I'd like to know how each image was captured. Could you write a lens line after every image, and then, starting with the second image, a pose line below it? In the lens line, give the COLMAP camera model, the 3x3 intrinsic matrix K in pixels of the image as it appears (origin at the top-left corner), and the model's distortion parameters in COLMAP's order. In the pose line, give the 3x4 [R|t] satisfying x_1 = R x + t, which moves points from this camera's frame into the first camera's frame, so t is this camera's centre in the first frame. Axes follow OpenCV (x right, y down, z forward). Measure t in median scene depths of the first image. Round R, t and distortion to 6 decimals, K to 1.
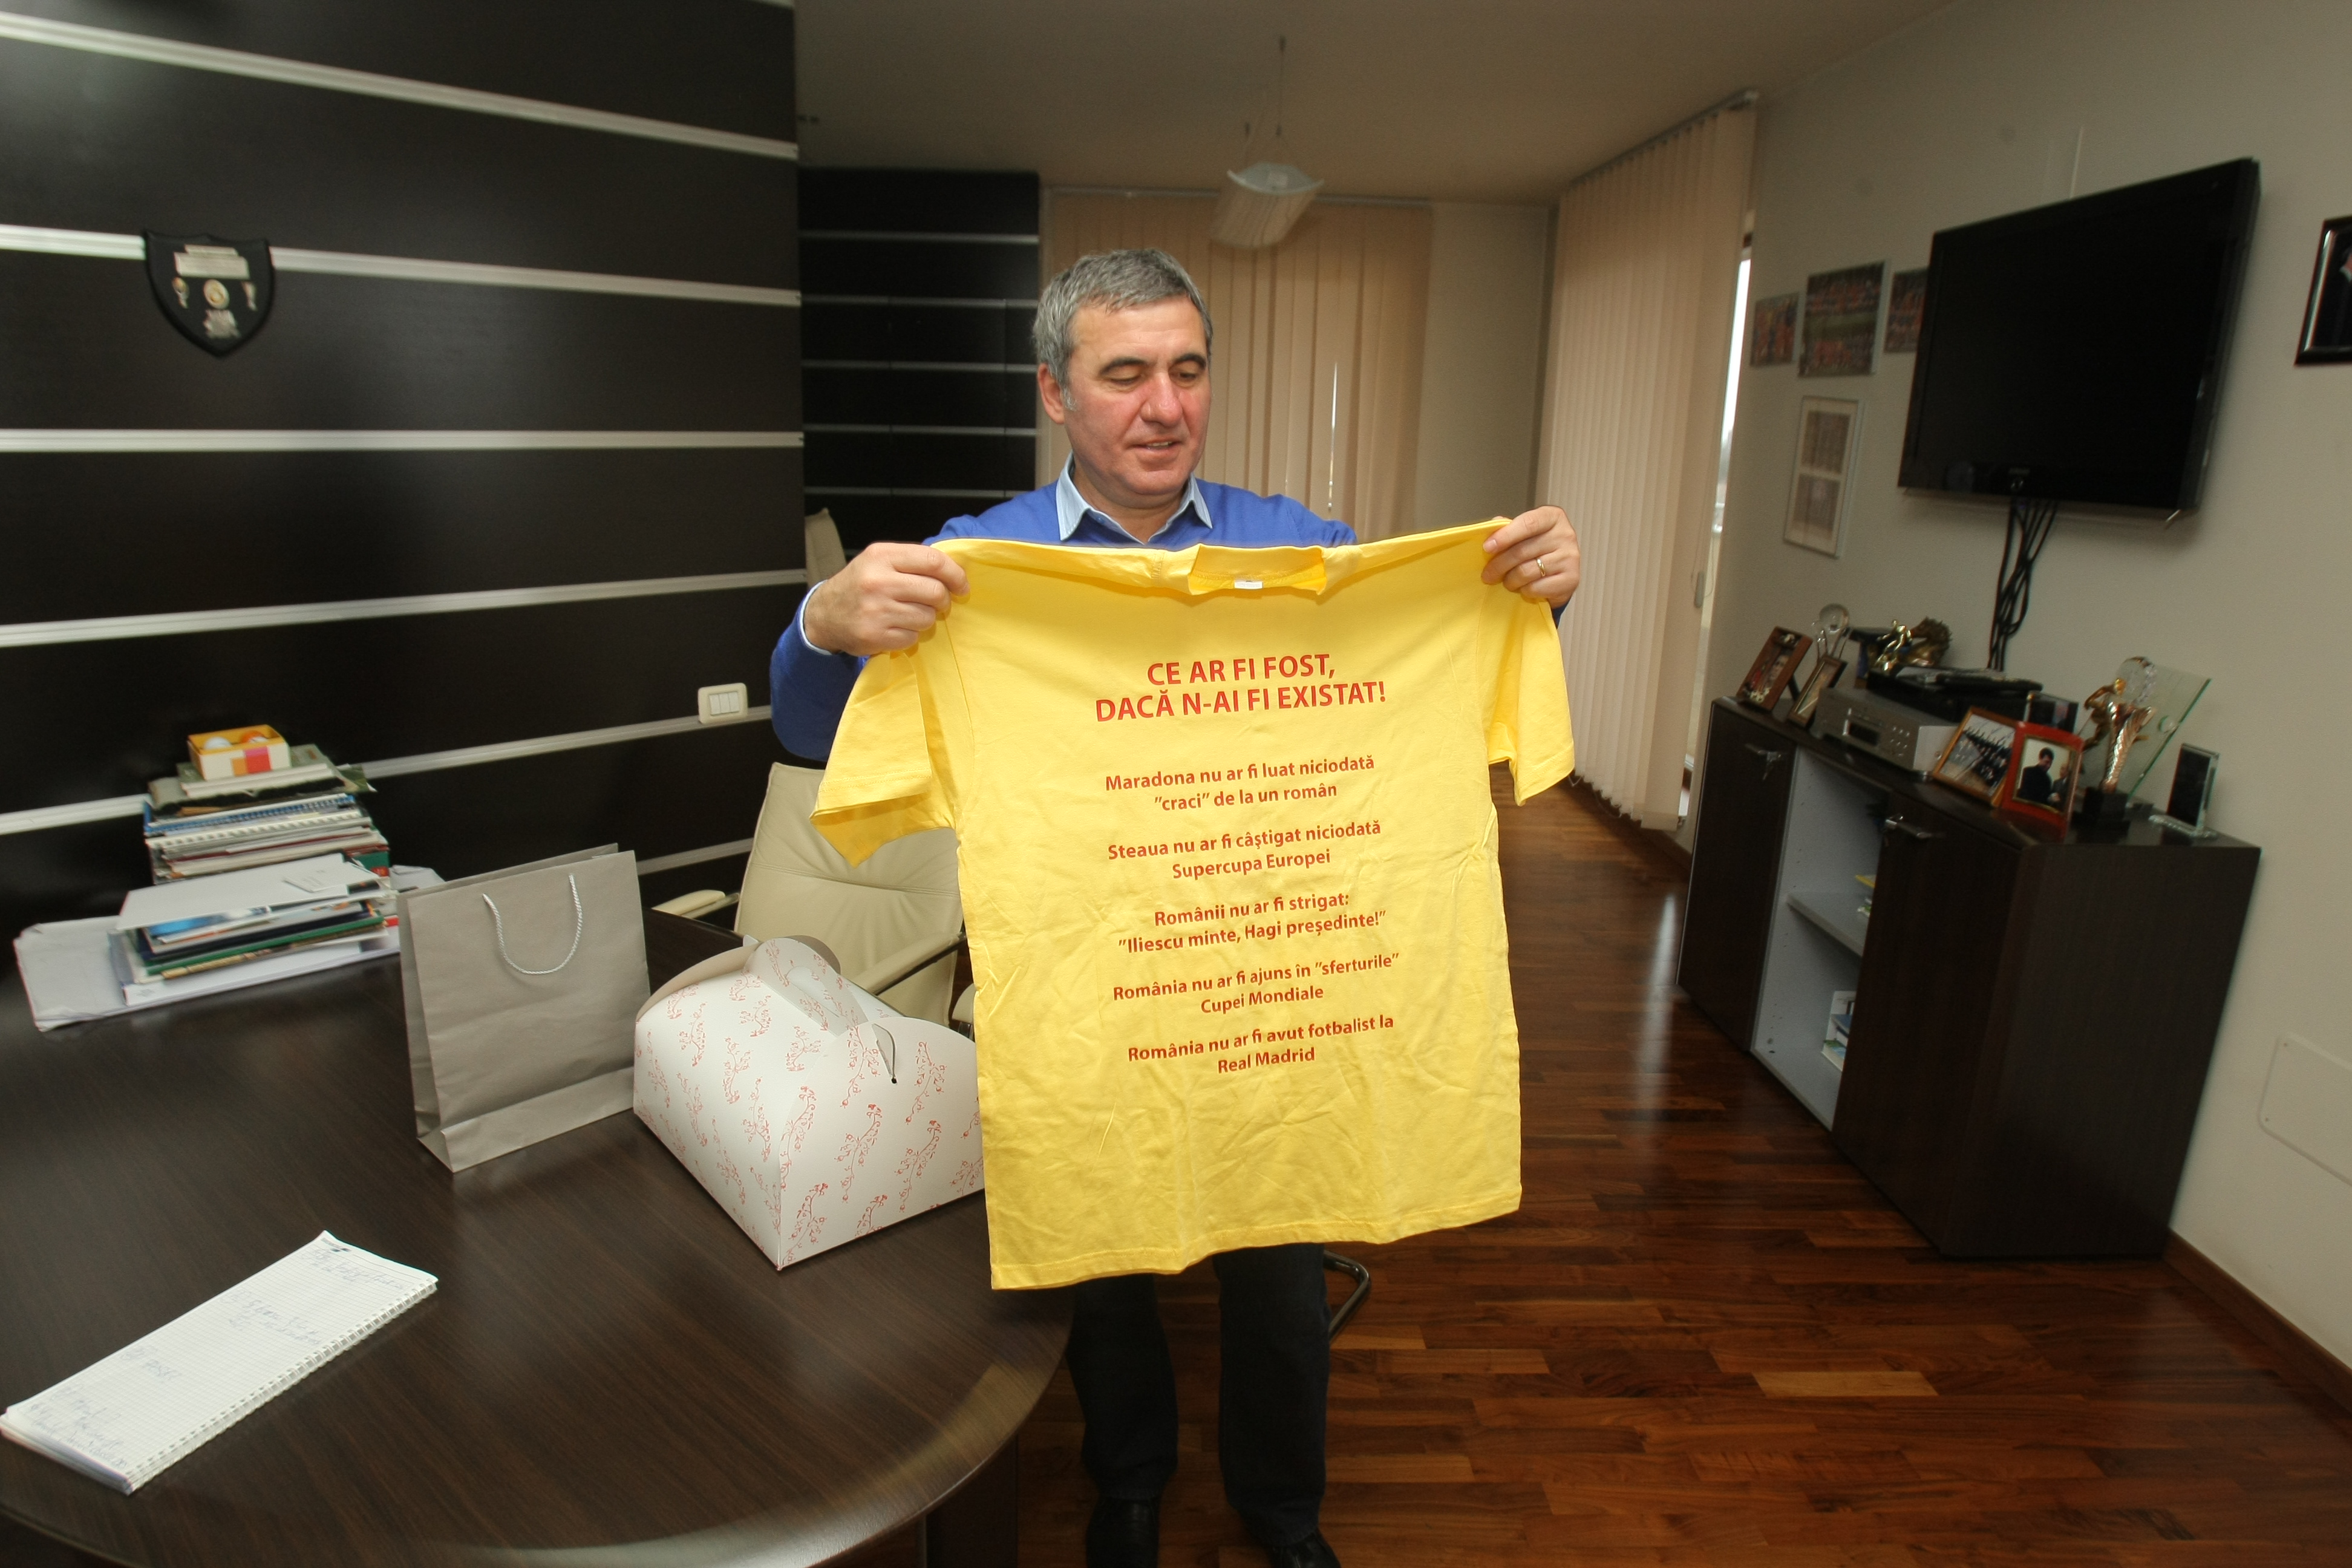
lens RADIAL K [[1386.7, 0, 1163.1], [0, 1386.7, 777.1], [0, 0, 1]] dist [-0.075468, 0.035008]
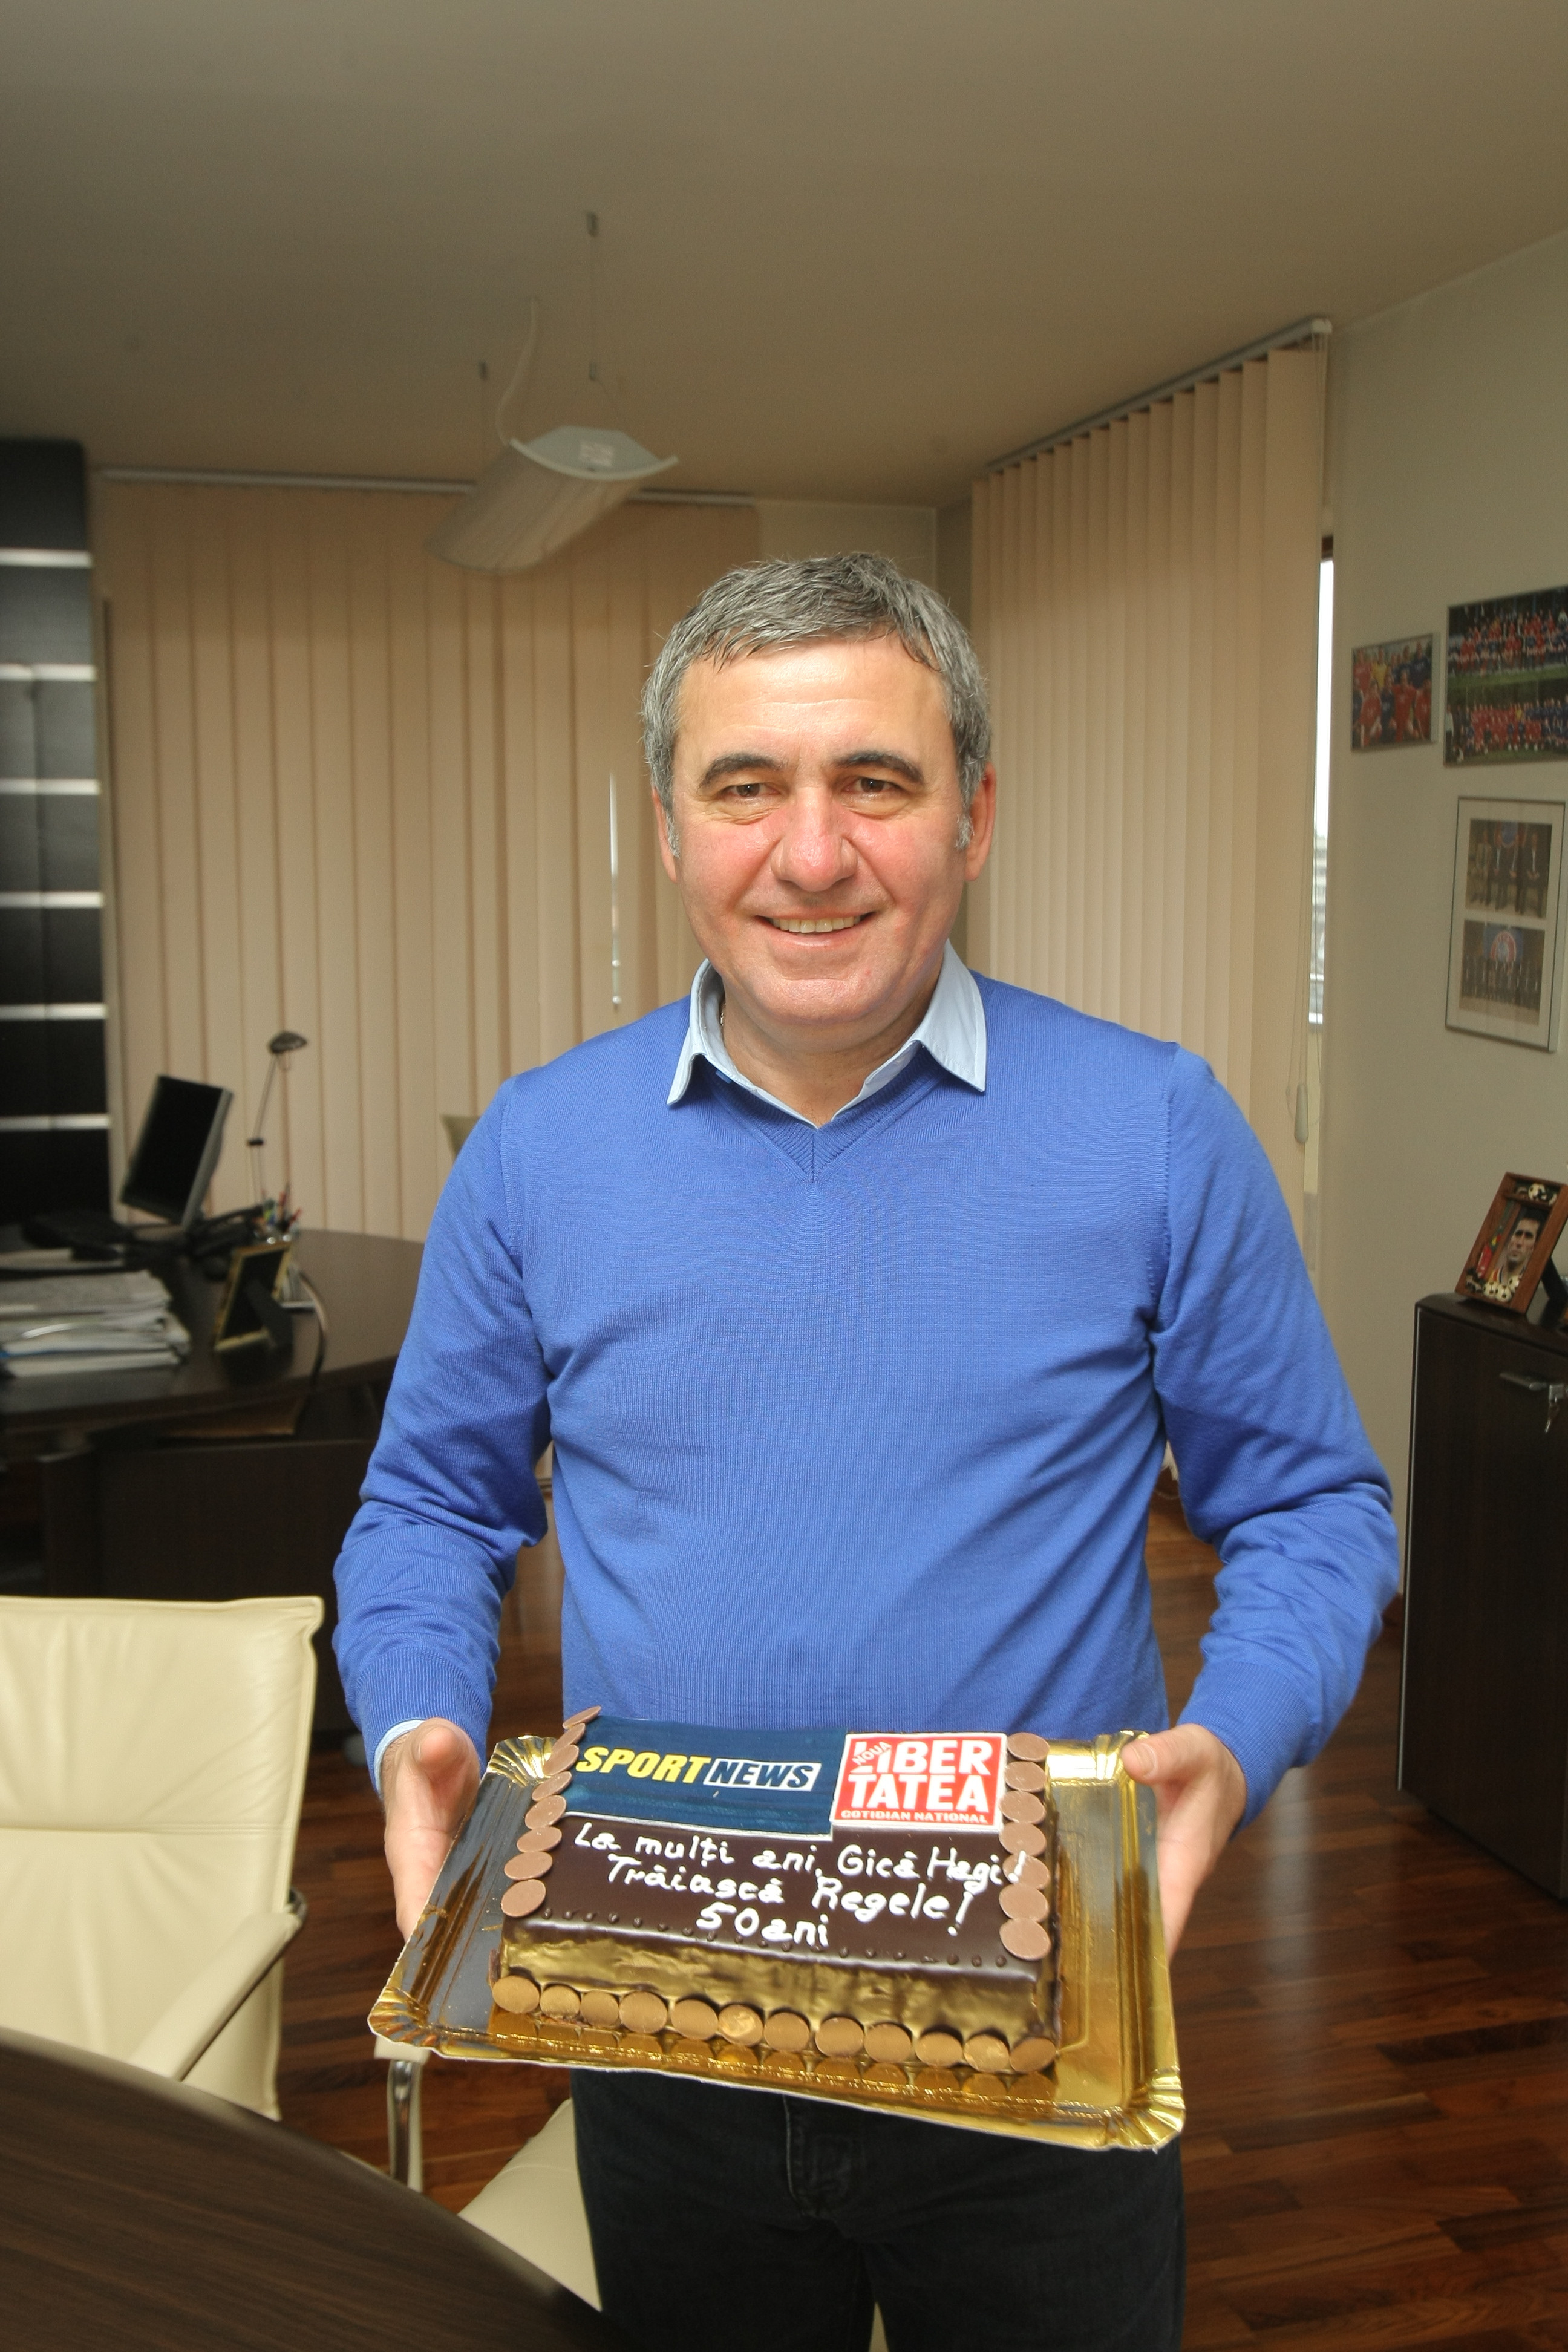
lens RADIAL K [[2315.1, 0, 784.0], [0, 2315.1, 1176.0], [0, 0, 1]] dist [-0.006622, -0.006181]
pose [[0.966765, -0.062064, 0.248021, -0.161301], [0.090175, 0.990520, -0.103629, -0.043978], [-0.239238, 0.122551, 0.963196, 0.127571]]
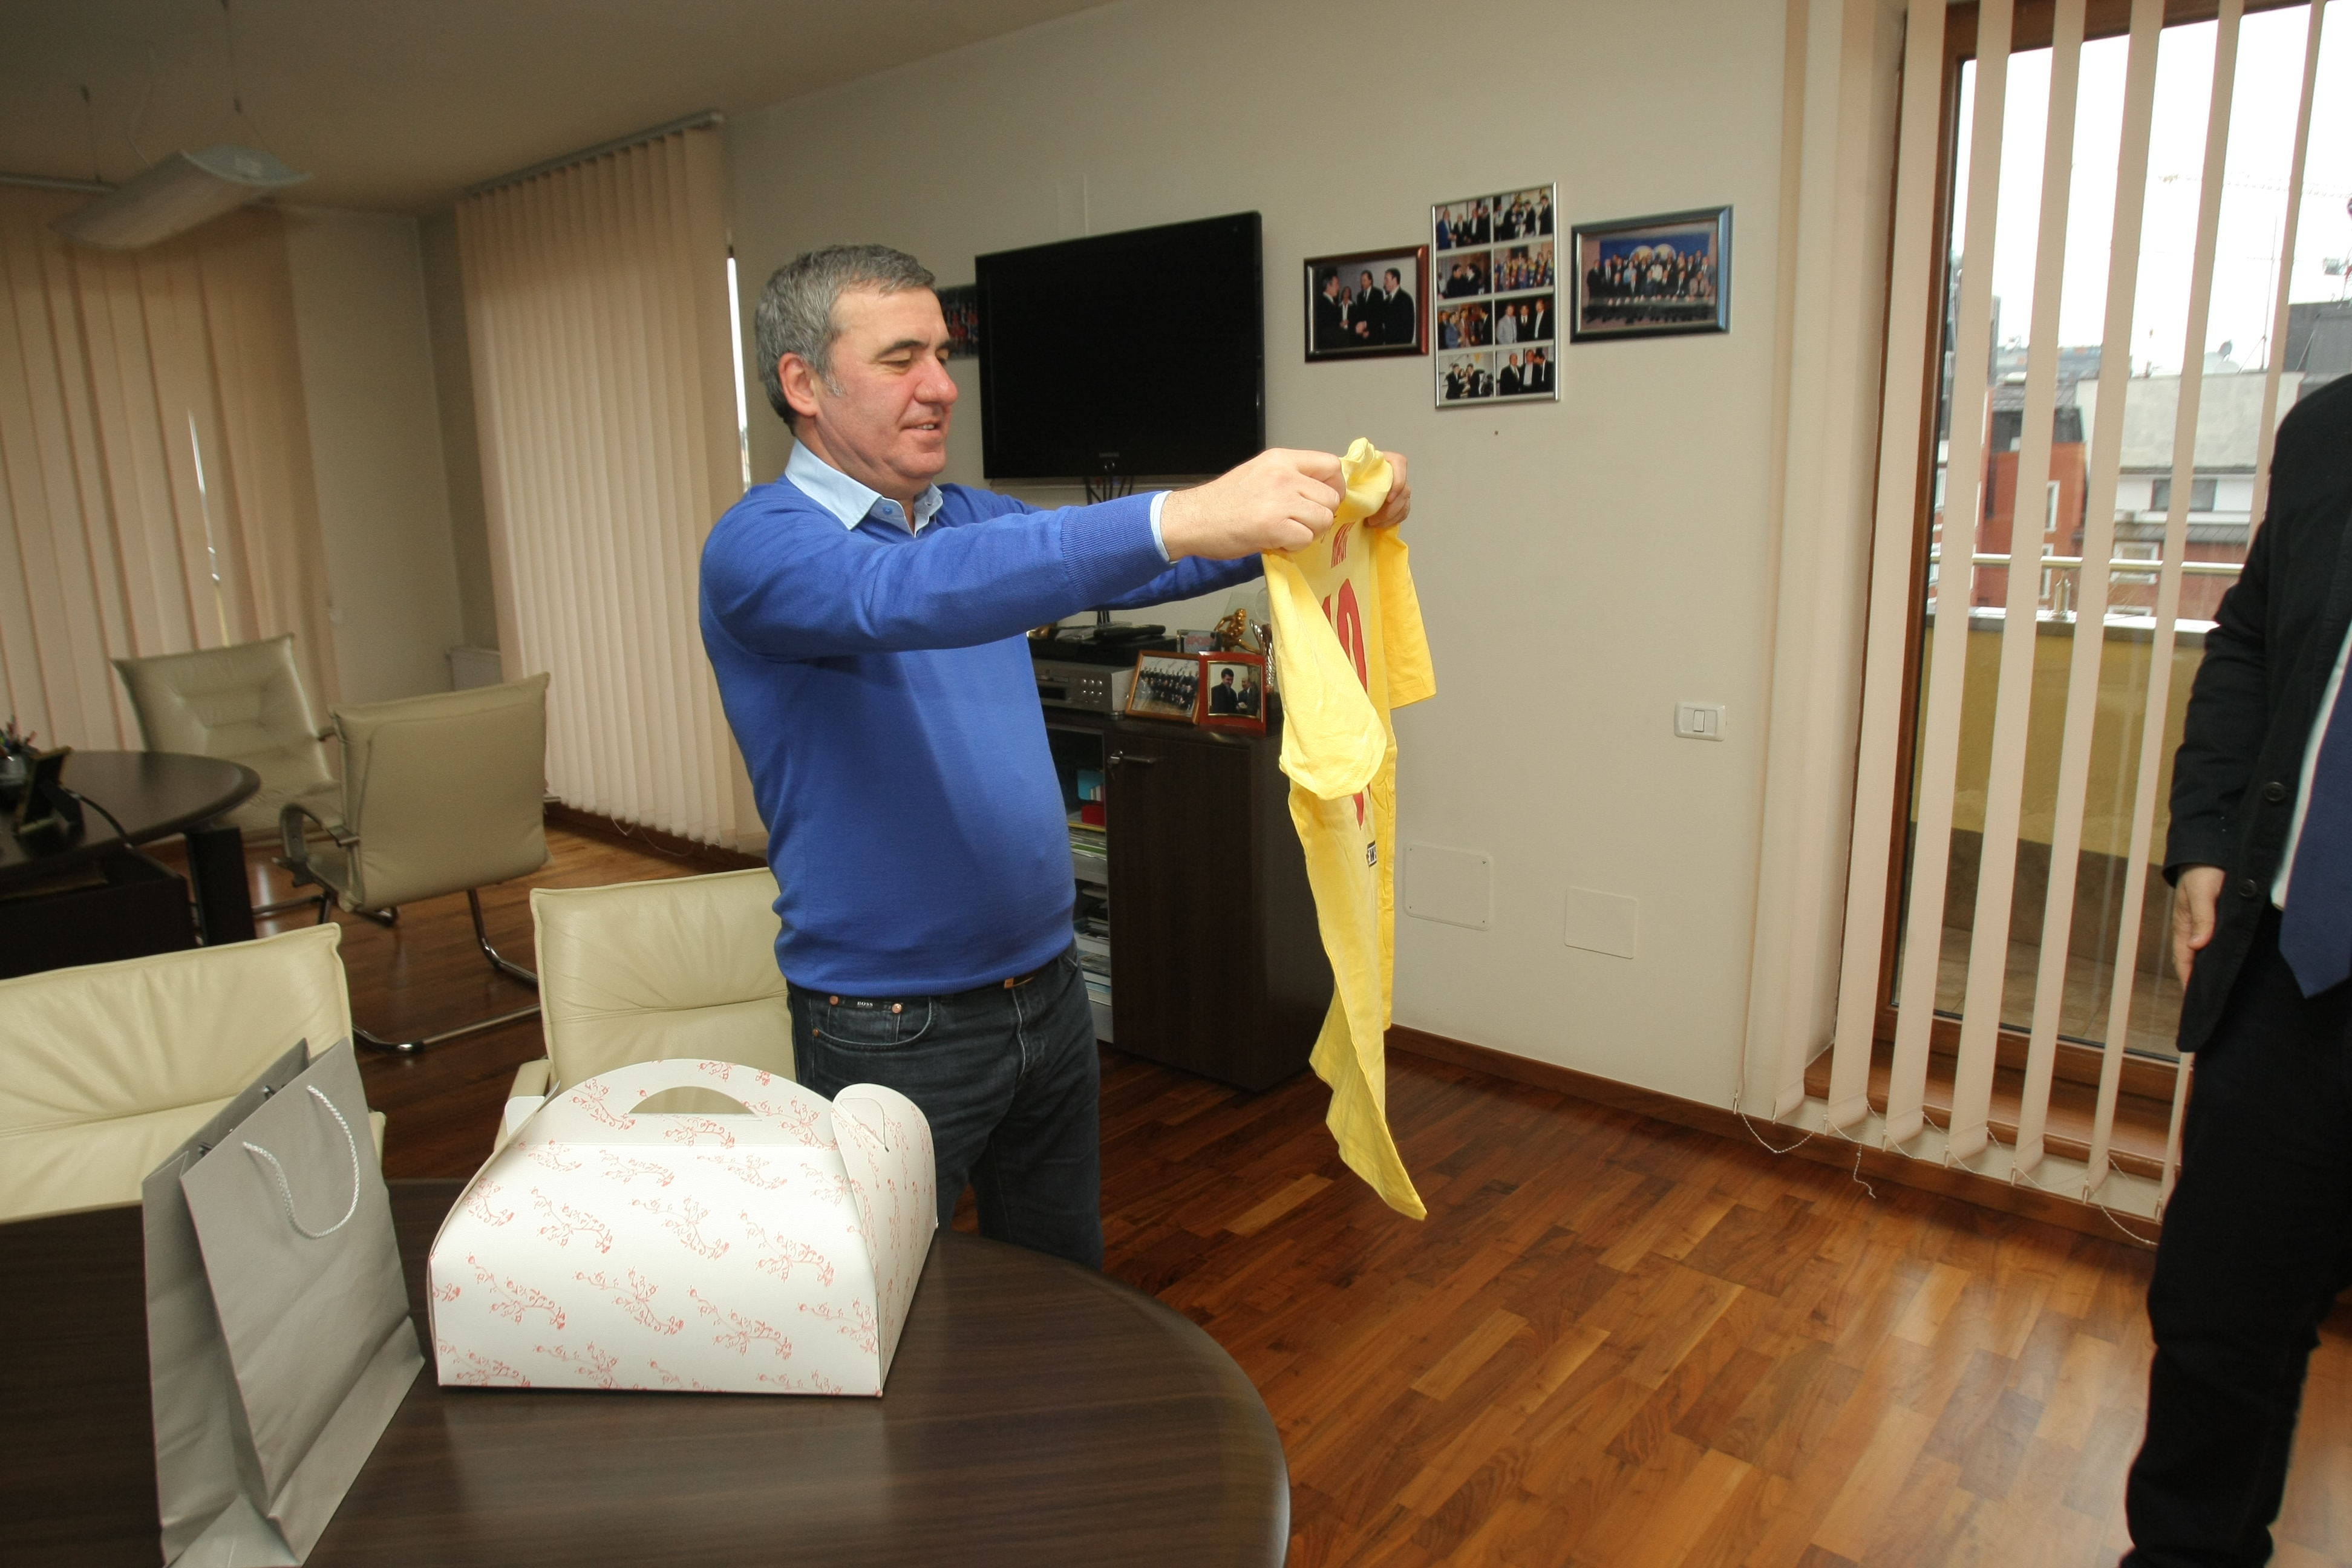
lens RADIAL K [[1503.3, 0, 1167.1], [0, 1503.3, 768.0], [0, 0, 1]] dist [-0.085558, 0.049522]
pose [[0.667202, -0.192890, 0.719468, -0.389691], [0.225476, 0.972874, 0.051732, -0.016067], [-0.709930, 0.127707, 0.692596, 0.091260]]
